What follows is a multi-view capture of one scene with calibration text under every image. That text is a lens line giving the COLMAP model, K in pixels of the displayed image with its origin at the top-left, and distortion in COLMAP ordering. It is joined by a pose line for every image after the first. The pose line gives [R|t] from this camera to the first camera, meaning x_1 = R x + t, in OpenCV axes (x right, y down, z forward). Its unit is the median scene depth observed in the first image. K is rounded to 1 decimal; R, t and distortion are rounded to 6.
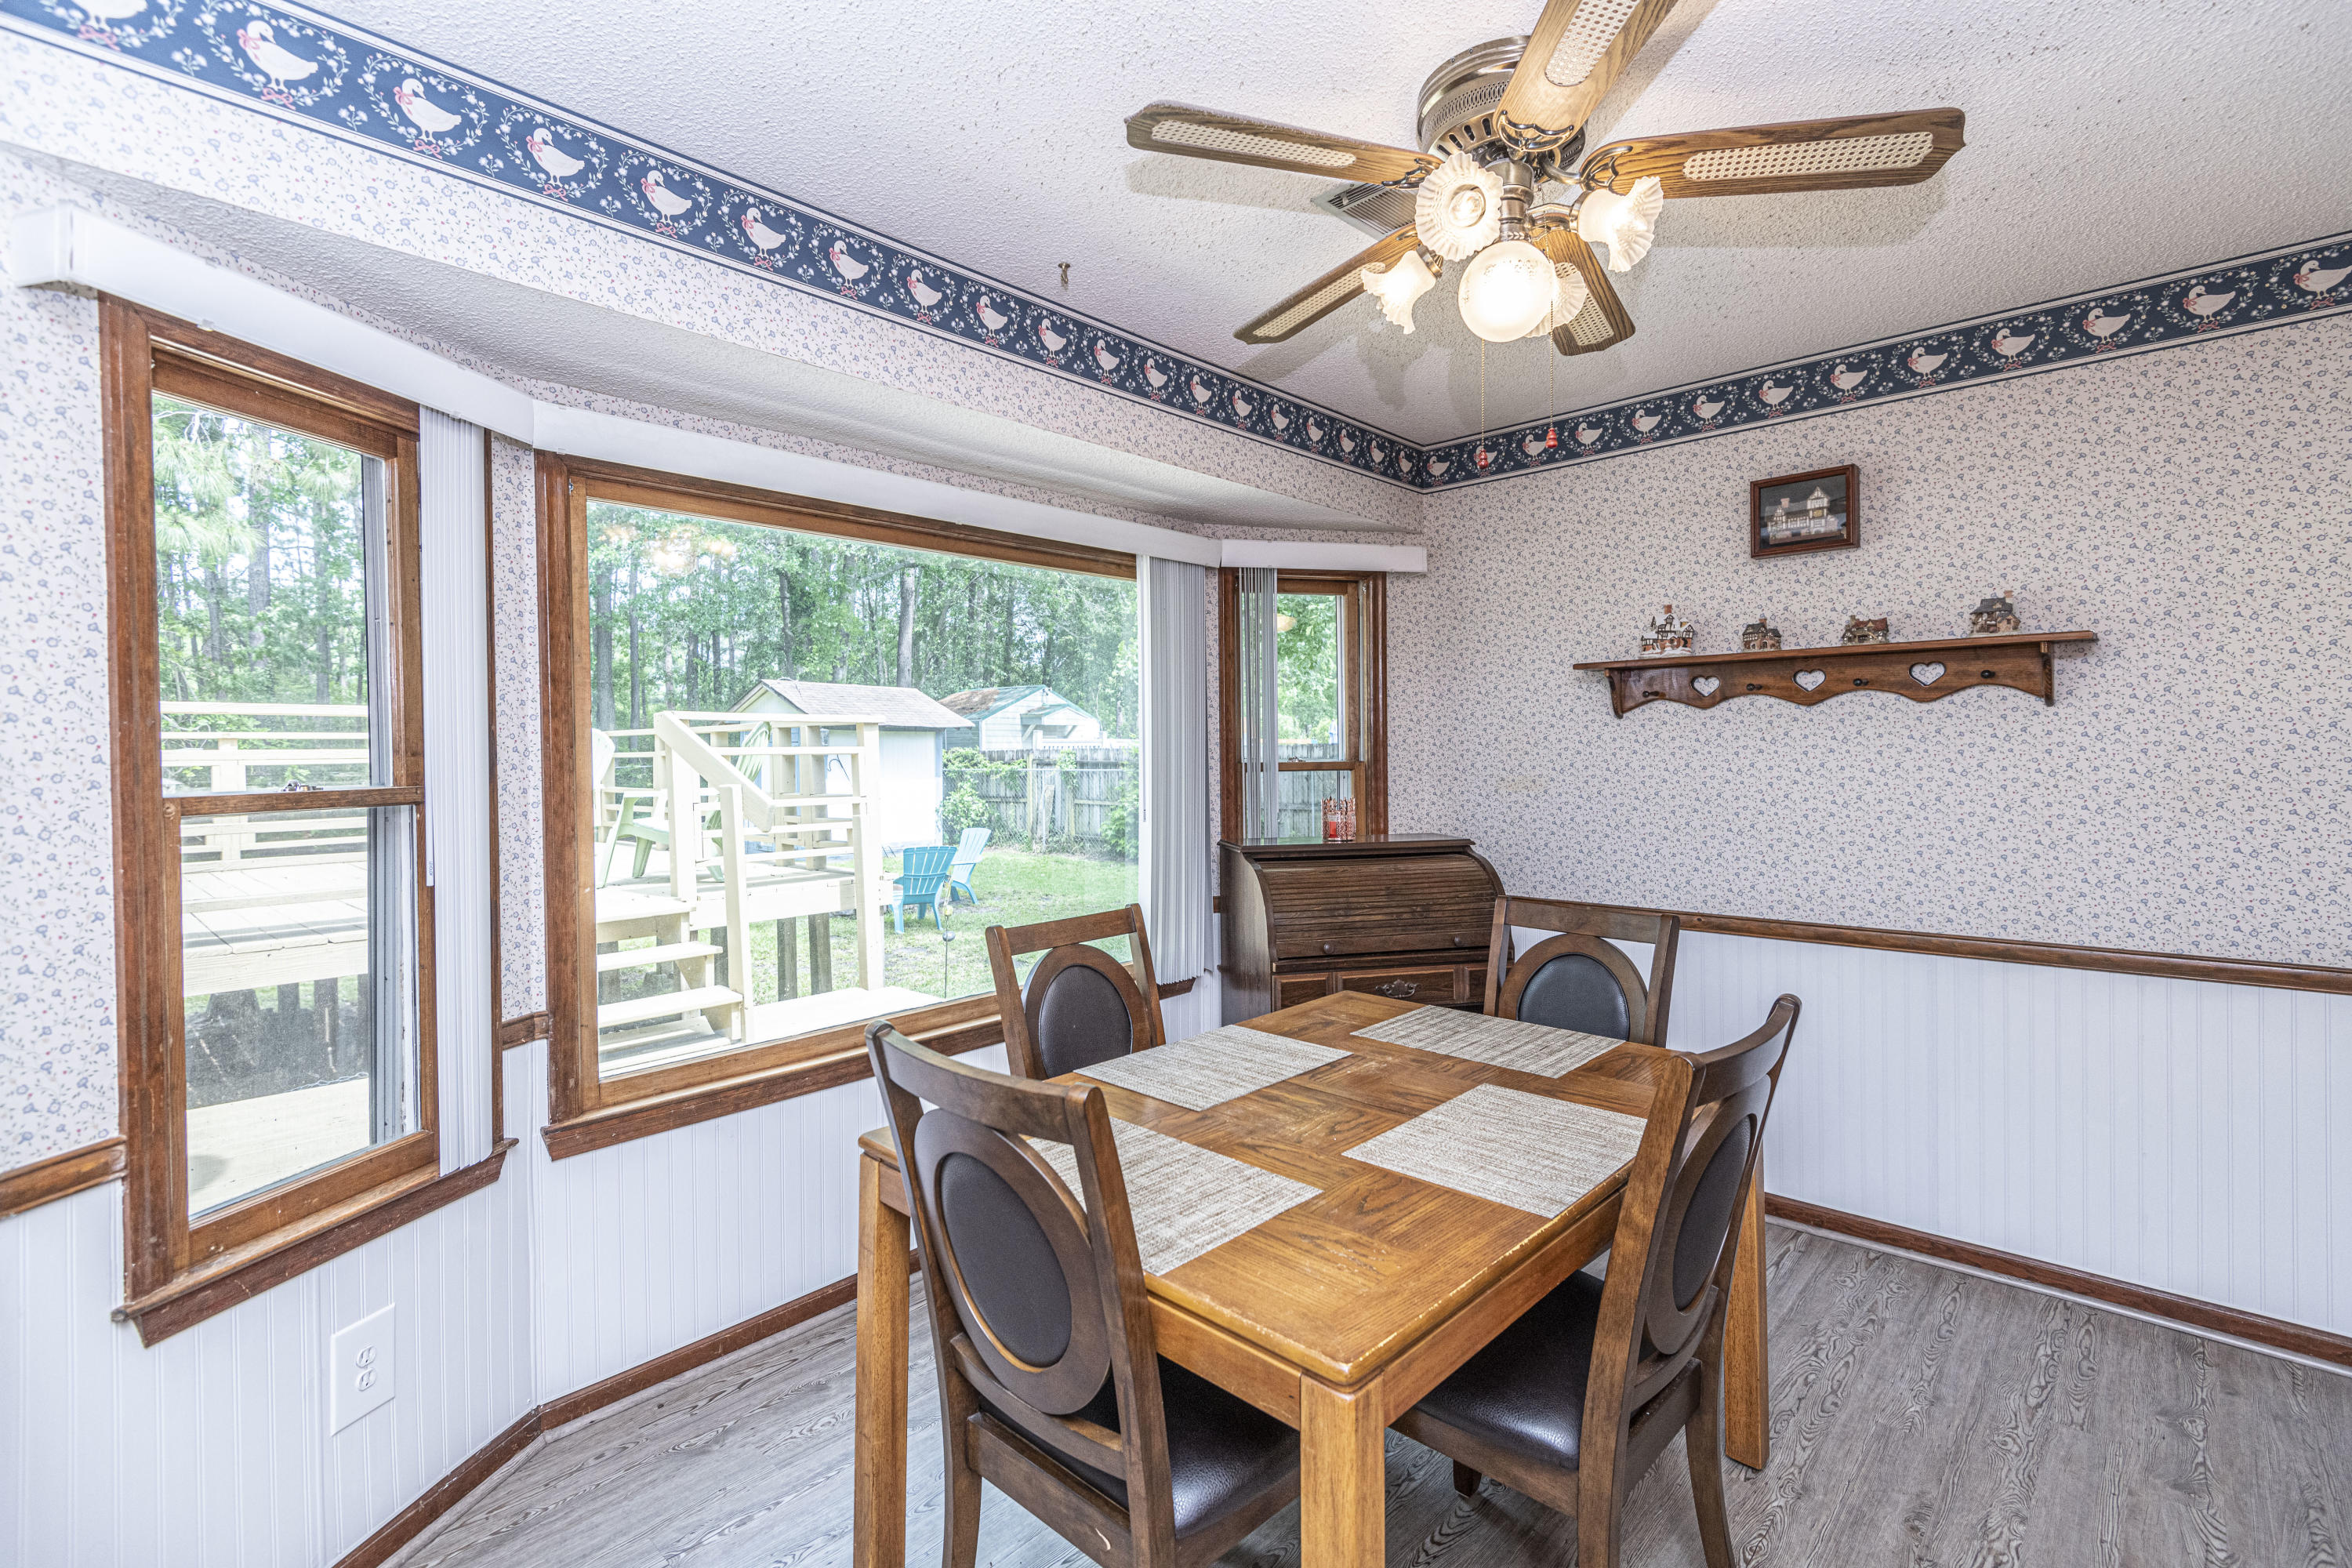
lens RADIAL K [[1064.7, 0, 1184.1], [0, 1064.7, 762.0], [0, 0, 1]] dist [0.036695, -0.022001]
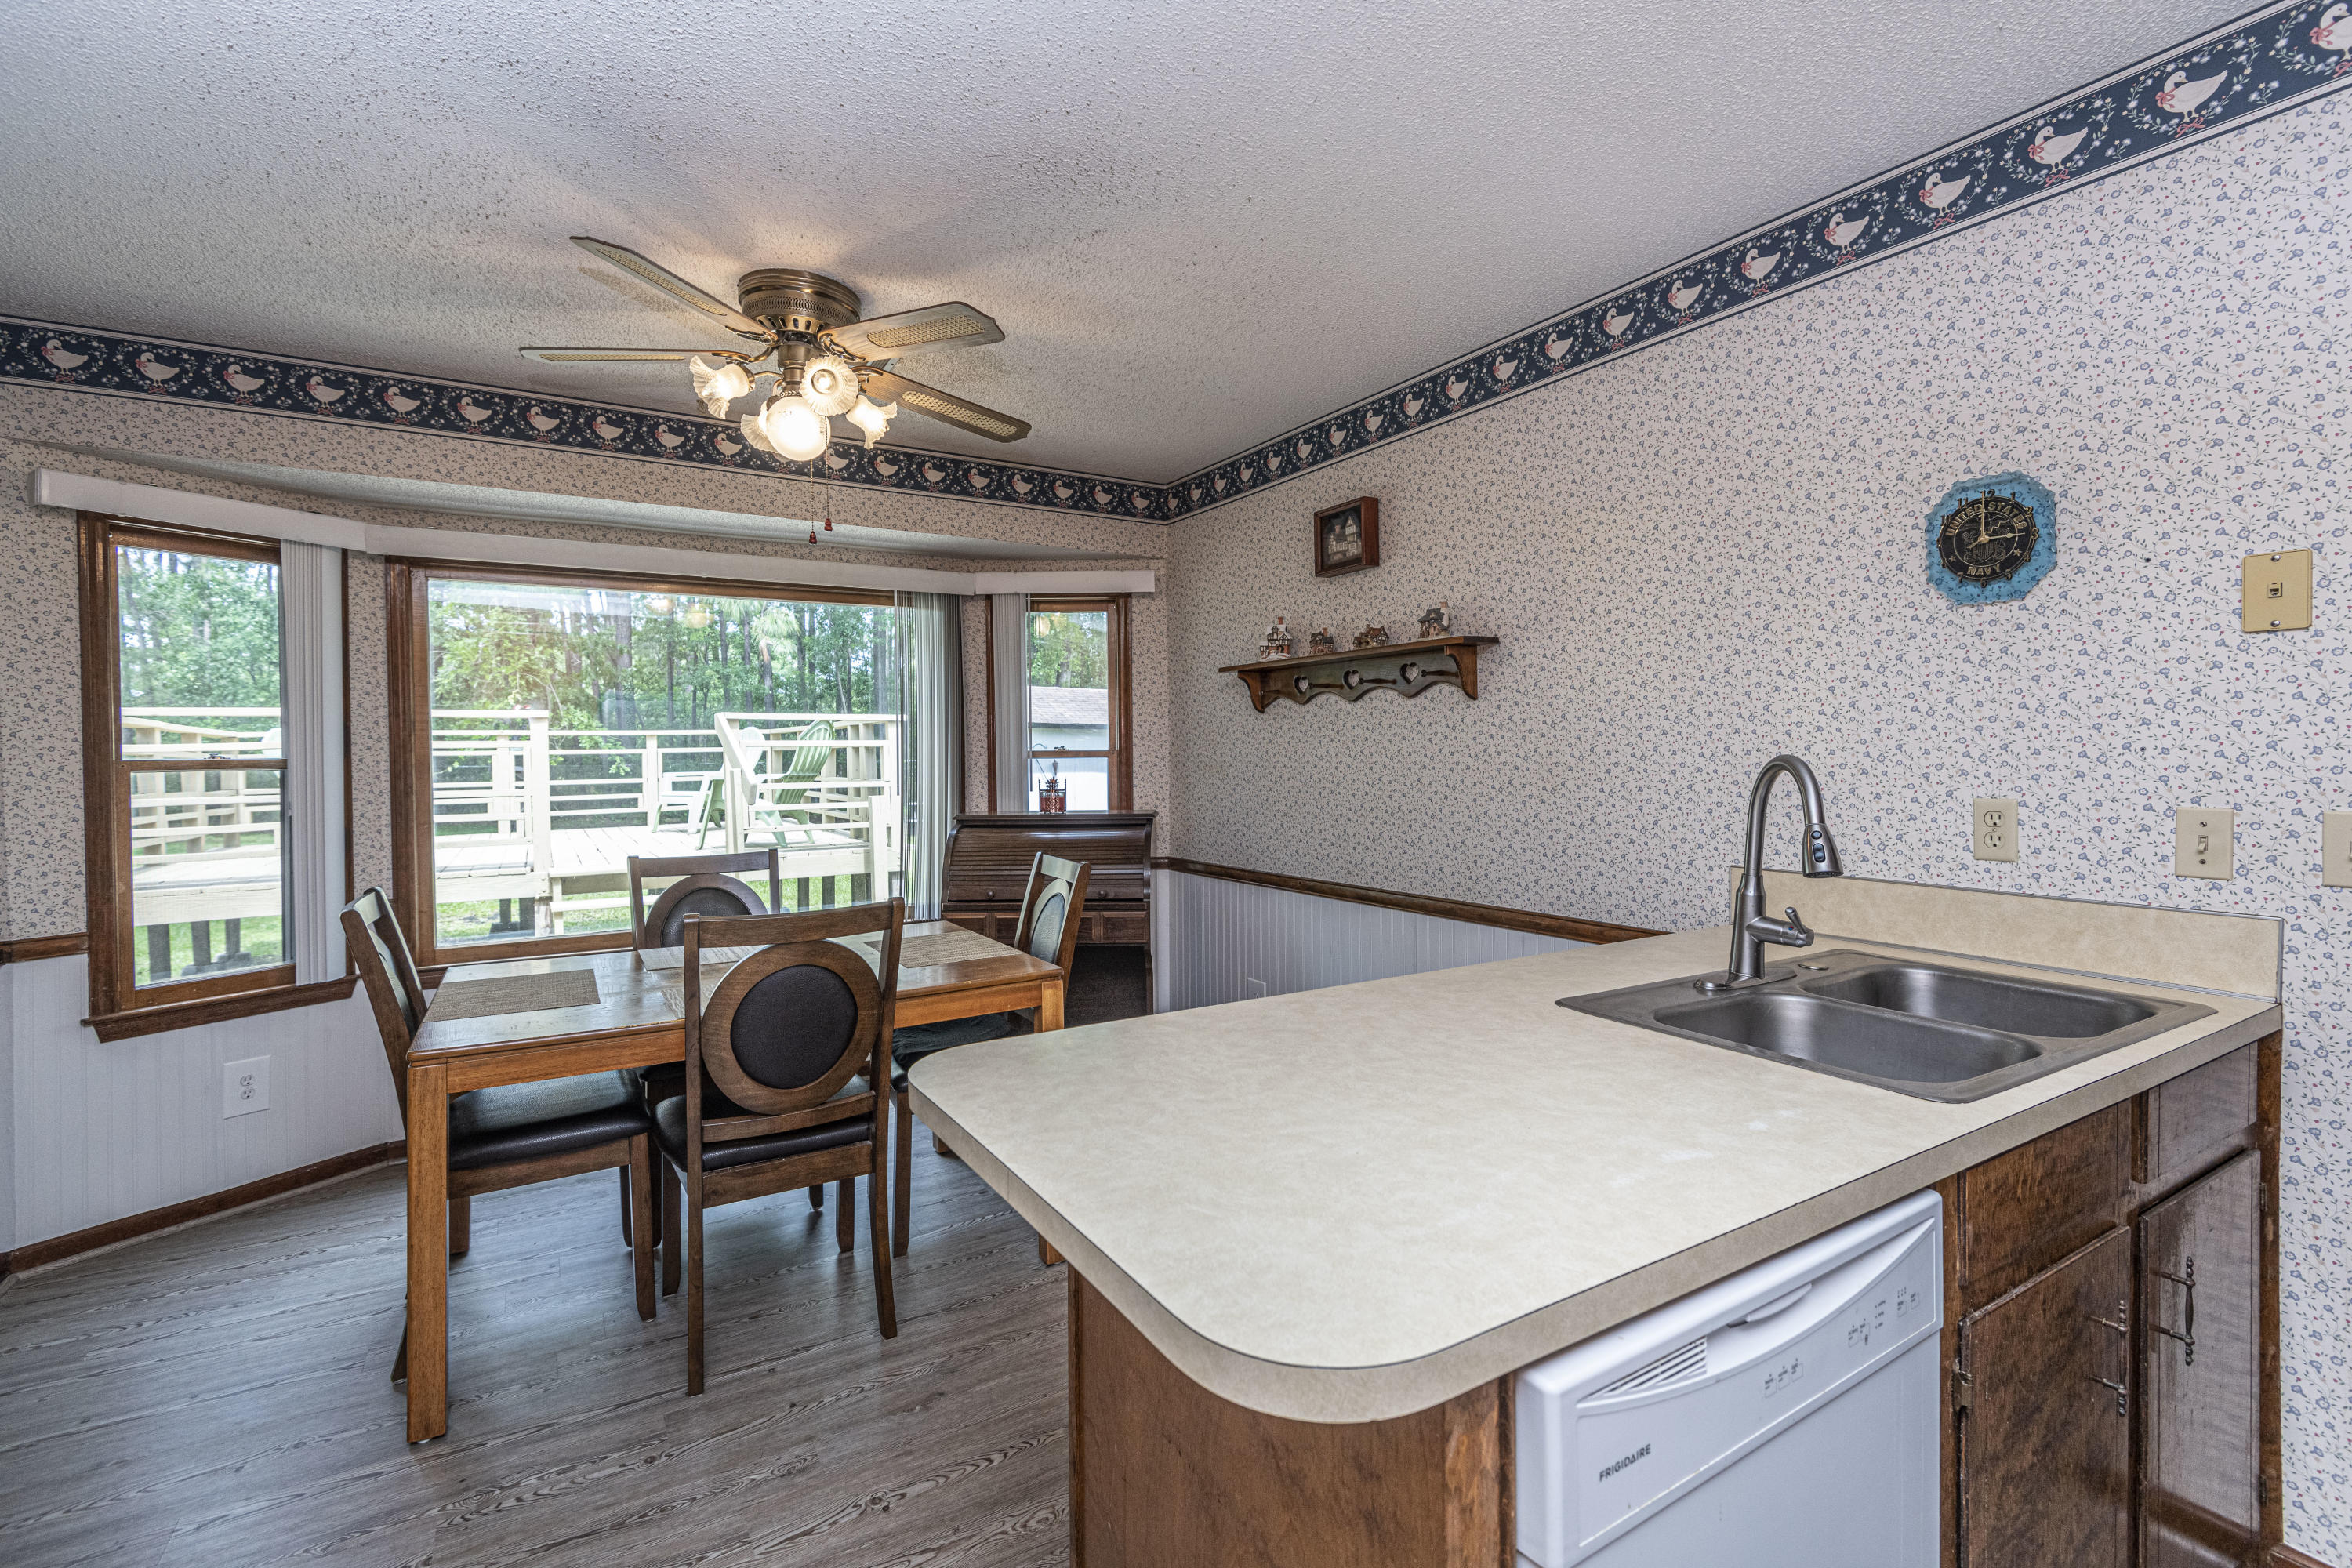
lens RADIAL K [[1064.7, 0, 1184.1], [0, 1064.7, 762.0], [0, 0, 1]] dist [0.036695, -0.022001]
pose [[0.963042, 0.004807, -0.269310, 0.737842], [-0.004340, 0.999988, 0.002328, 0.012521], [0.269318, -0.001074, 0.963051, -0.177587]]
